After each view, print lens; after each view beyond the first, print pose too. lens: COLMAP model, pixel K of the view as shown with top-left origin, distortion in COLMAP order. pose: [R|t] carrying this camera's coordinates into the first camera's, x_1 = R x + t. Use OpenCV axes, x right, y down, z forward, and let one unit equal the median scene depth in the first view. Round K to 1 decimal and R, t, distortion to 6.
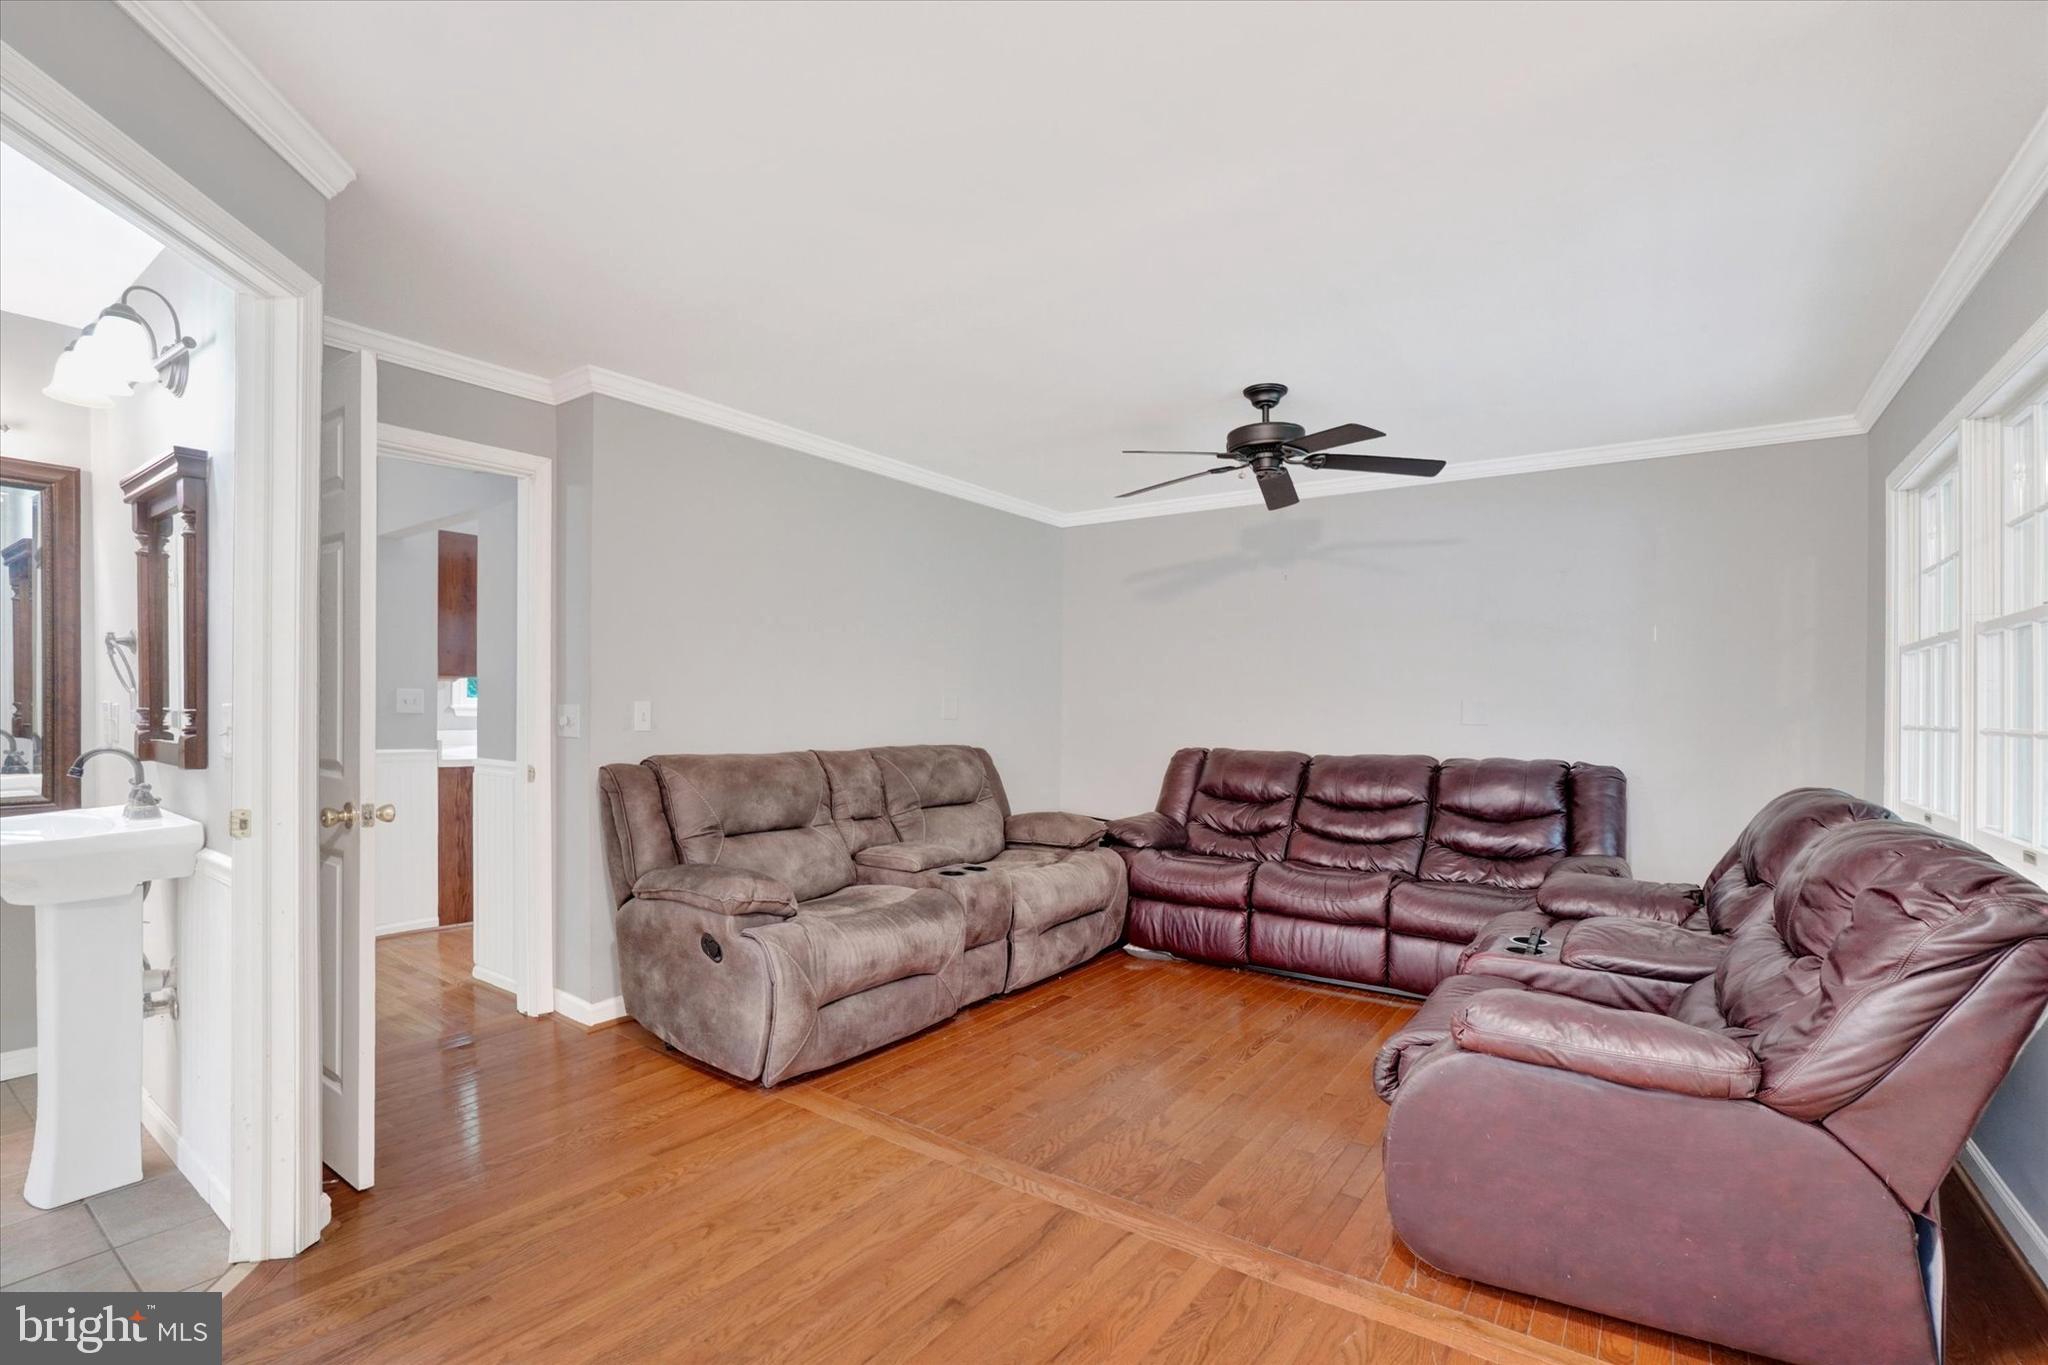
lens RADIAL K [[940.0, 0, 1029.7], [0, 940.0, 699.3], [0, 0, 1]] dist [-0.008607, 0.001230]
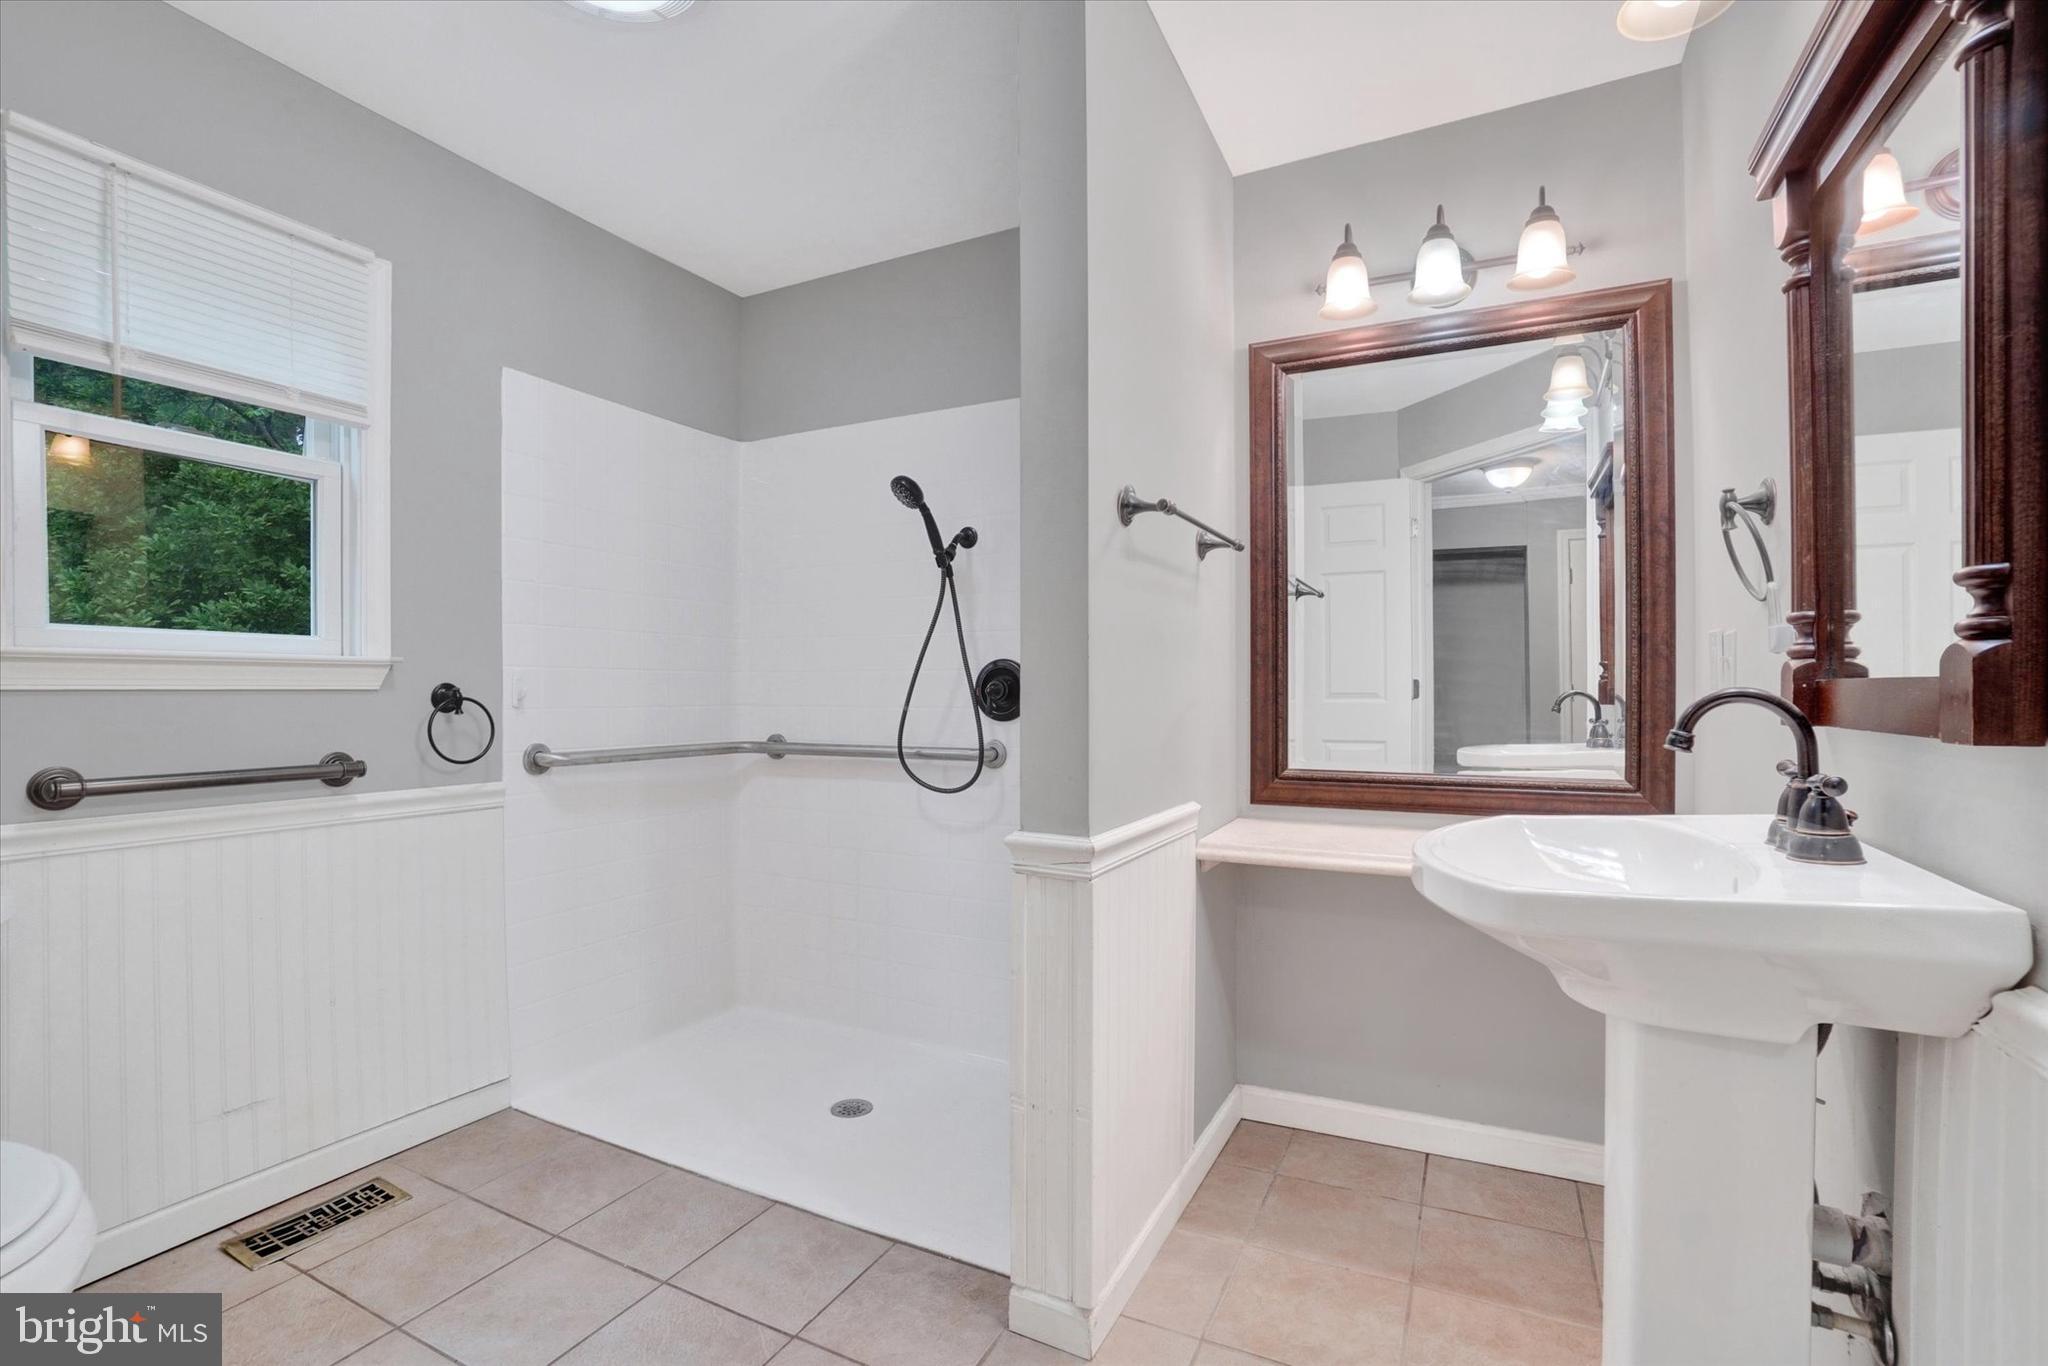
lens RADIAL K [[940.0, 0, 1022.3], [0, 940.0, 694.9], [0, 0, 1]] dist [-0.008607, 0.001230]
pose [[0.177718, -0.000546, -0.984081, -0.559316], [-0.000367, 1.000000, -0.000621, 0.050273], [0.984081, 0.000471, 0.177718, 0.534902]]
